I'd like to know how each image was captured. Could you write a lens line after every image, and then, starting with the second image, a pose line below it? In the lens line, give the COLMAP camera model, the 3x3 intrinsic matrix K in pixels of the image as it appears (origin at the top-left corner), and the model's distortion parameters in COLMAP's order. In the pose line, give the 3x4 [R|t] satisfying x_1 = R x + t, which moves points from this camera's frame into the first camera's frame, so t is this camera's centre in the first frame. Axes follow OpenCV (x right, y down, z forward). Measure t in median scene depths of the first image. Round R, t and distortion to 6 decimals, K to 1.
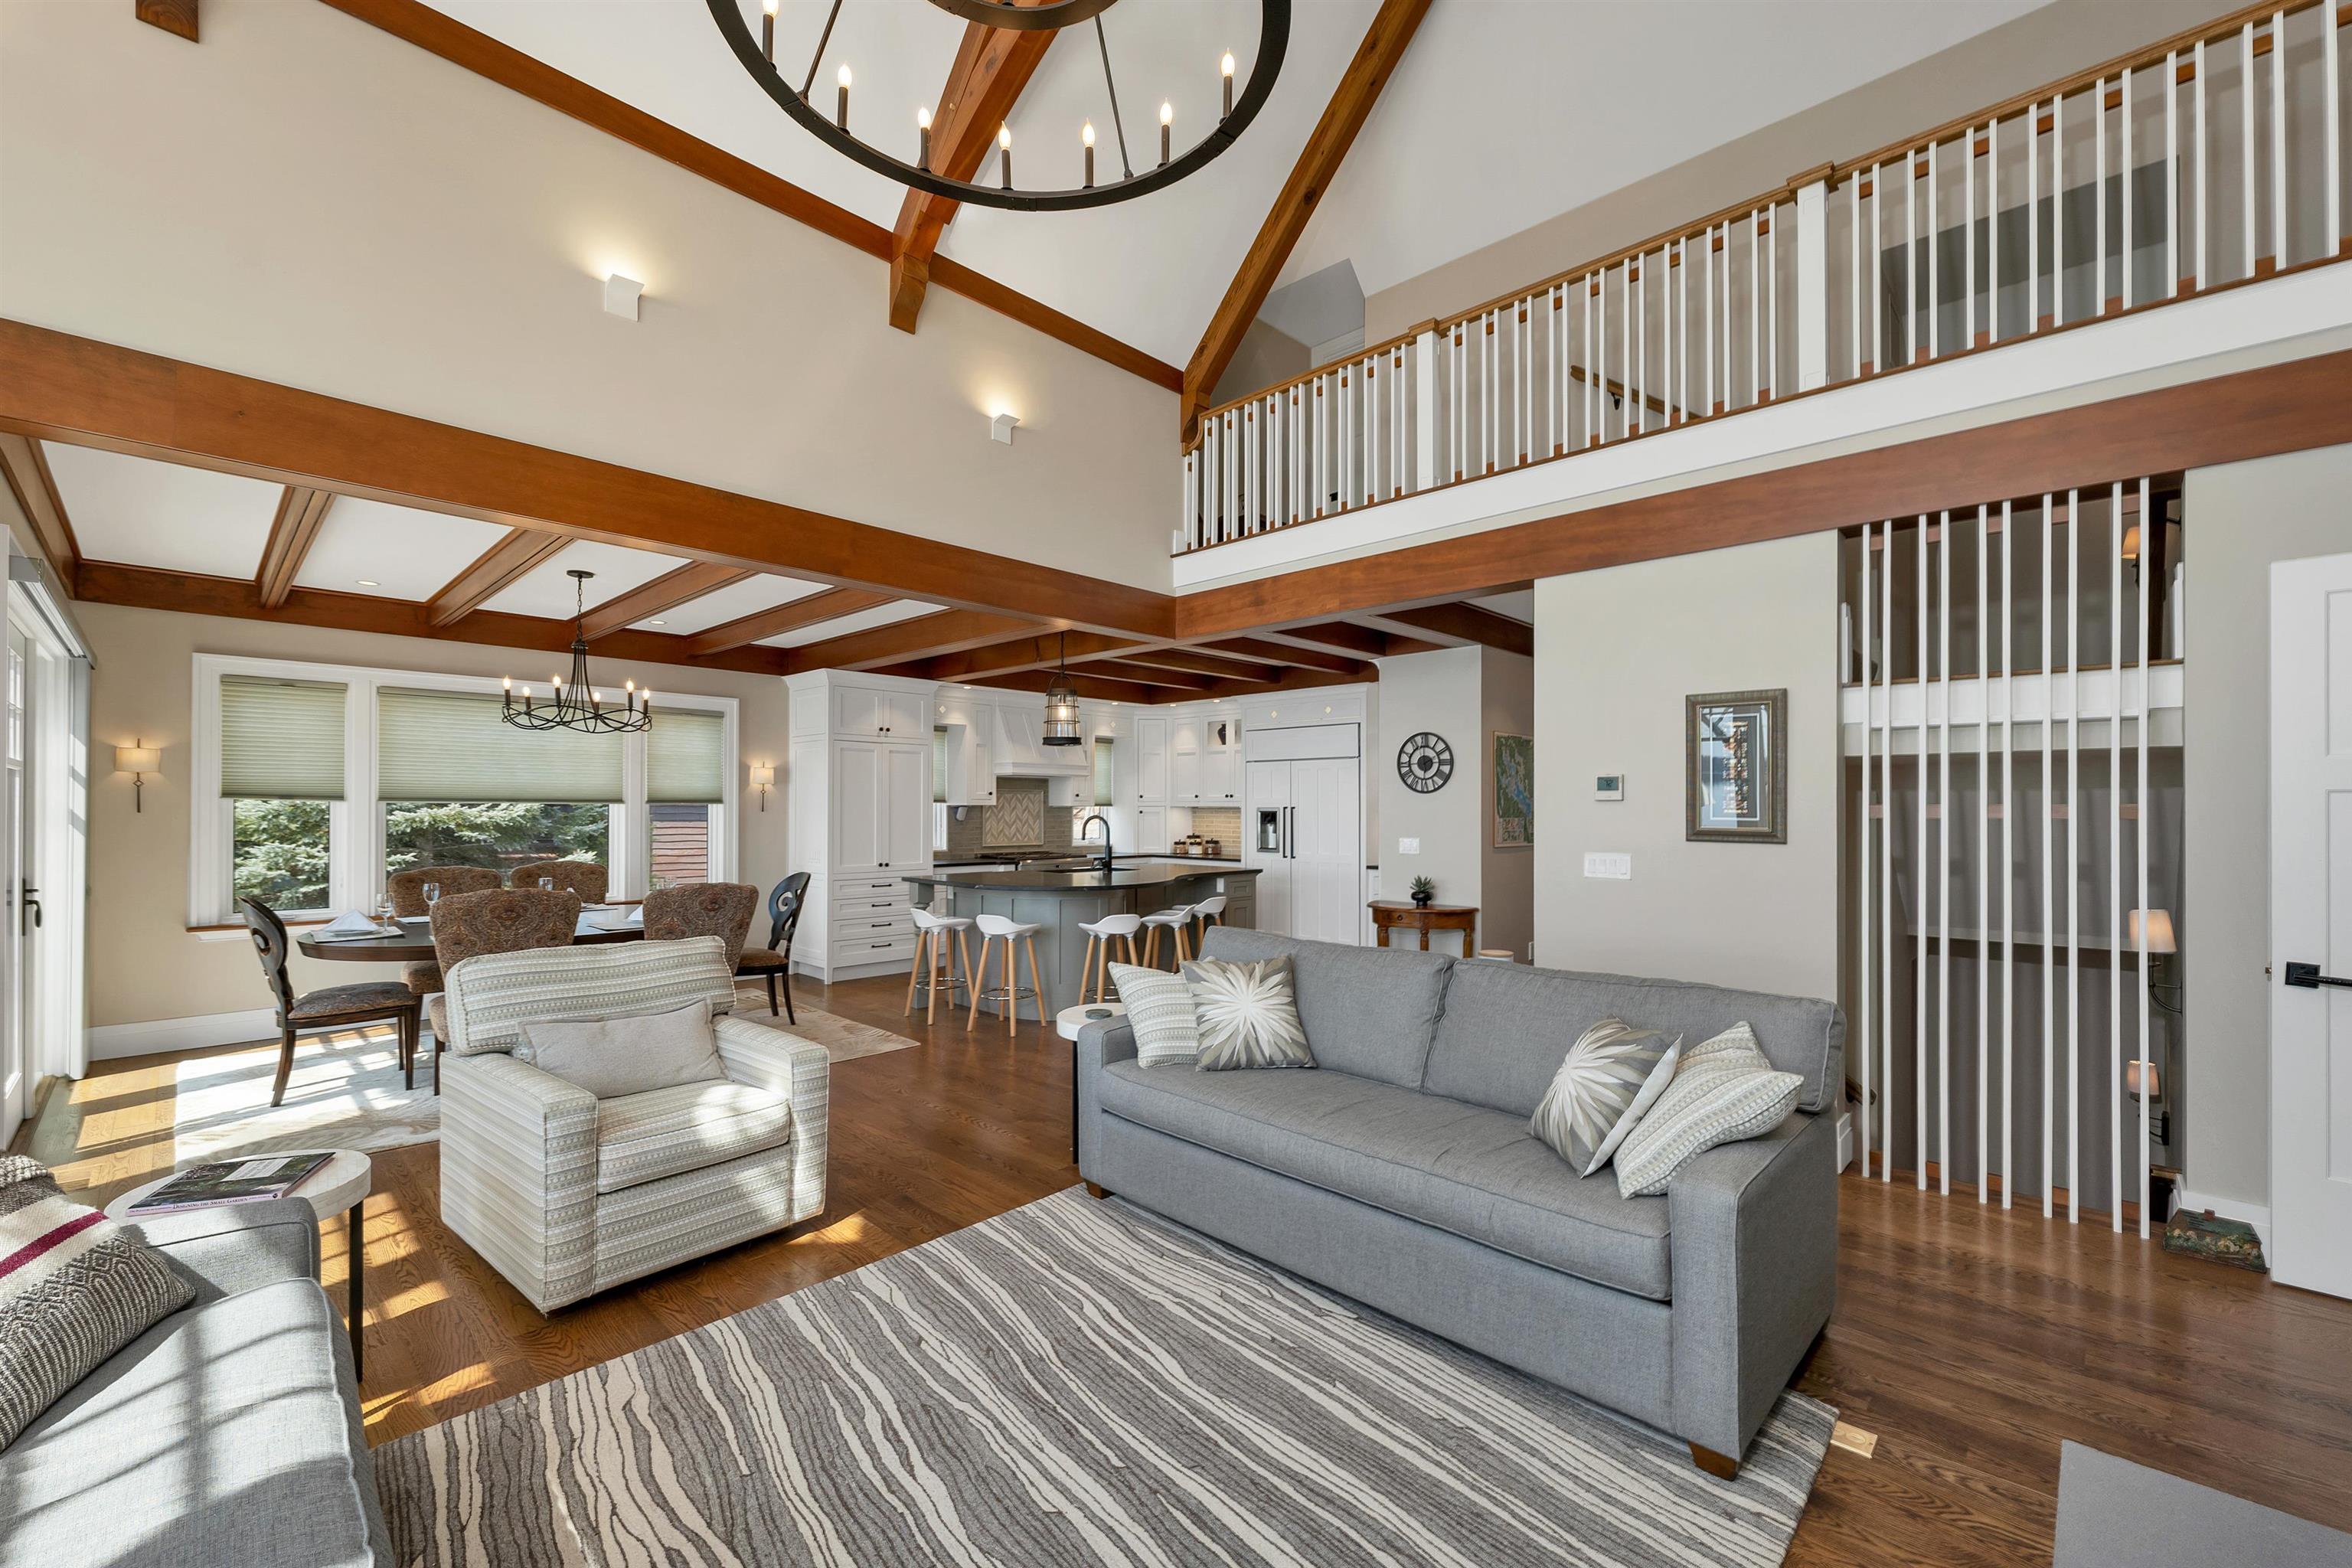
lens RADIAL K [[964.5, 0, 1170.3], [0, 964.5, 807.2], [0, 0, 1]] dist [0.004229, -0.000417]
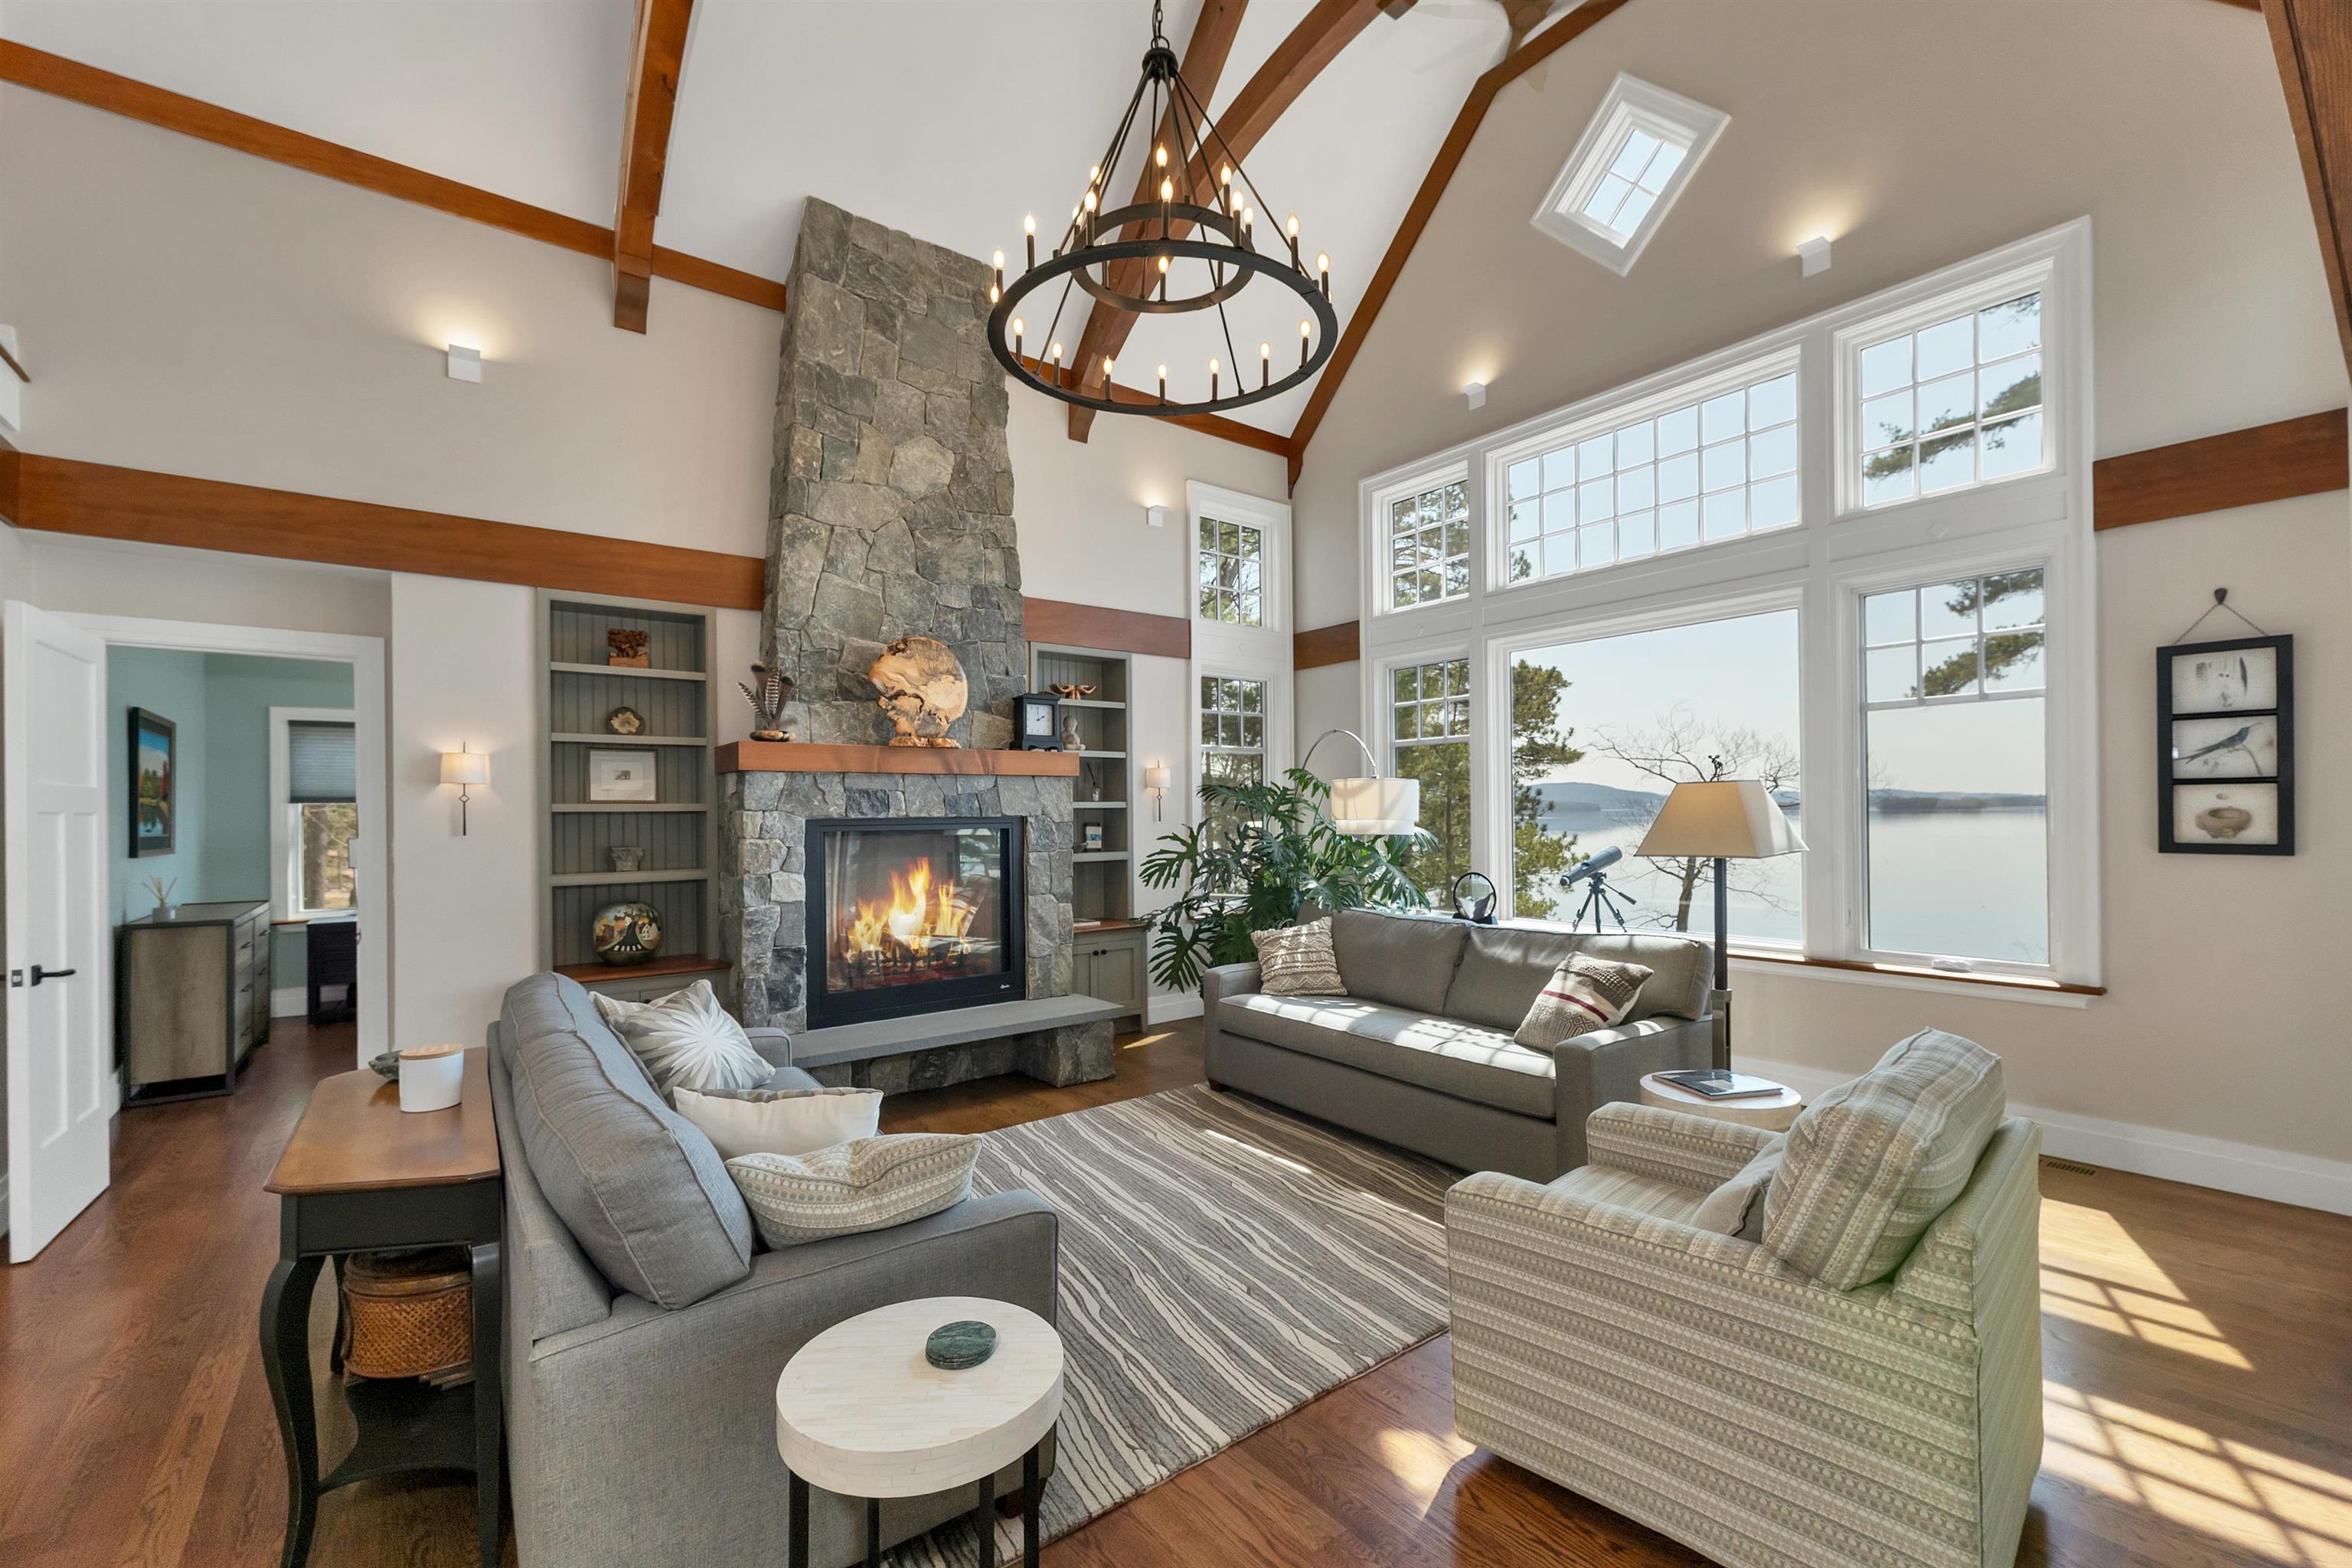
lens RADIAL K [[977.4, 0, 1176.9], [0, 977.4, 809.7], [0, 0, 1]] dist [0.003548, 0.000160]
pose [[-0.990090, 0.008339, 0.140186, -0.133264], [0.007971, 0.999963, -0.003190, -0.002465], [-0.140207, -0.002041, -0.990120, 0.837949]]
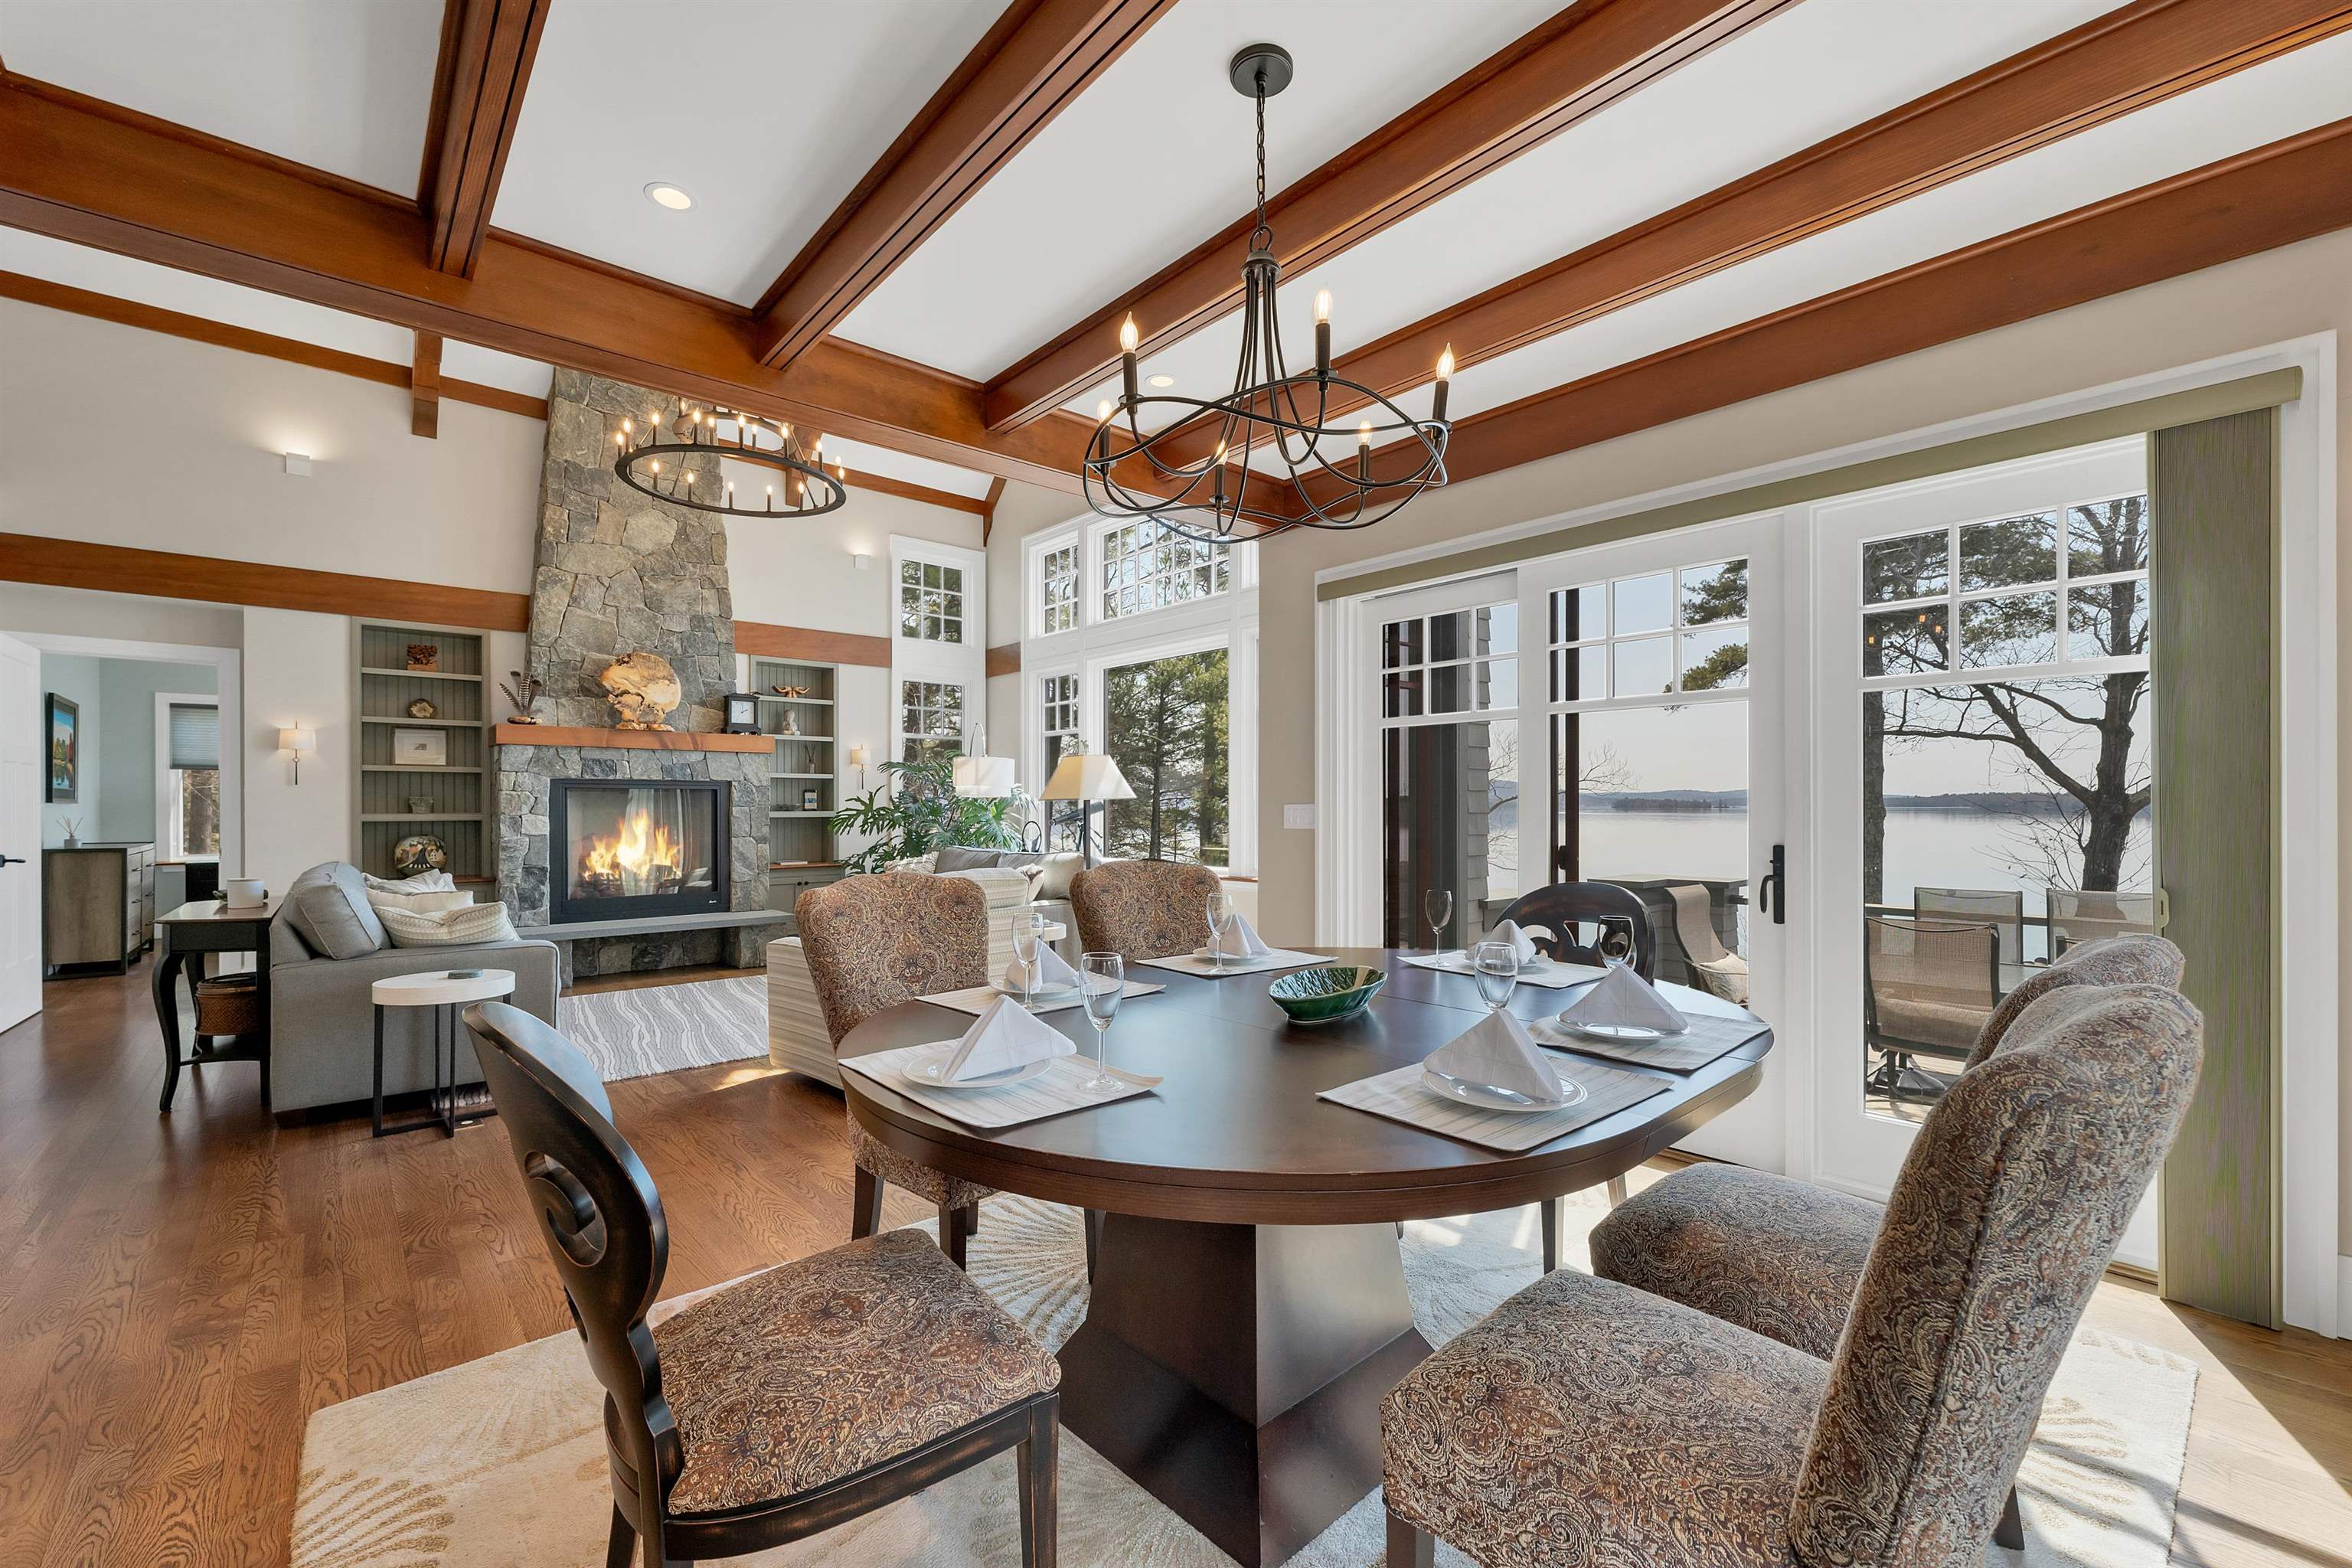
lens RADIAL K [[964.5, 0, 1170.3], [0, 964.5, 807.2], [0, 0, 1]] dist [0.004229, -0.000417]
pose [[-0.997066, -0.000753, 0.076546, -0.505231], [-0.000640, 0.999999, 0.001495, 0.029259], [-0.076547, 0.001441, -0.997065, 1.144417]]
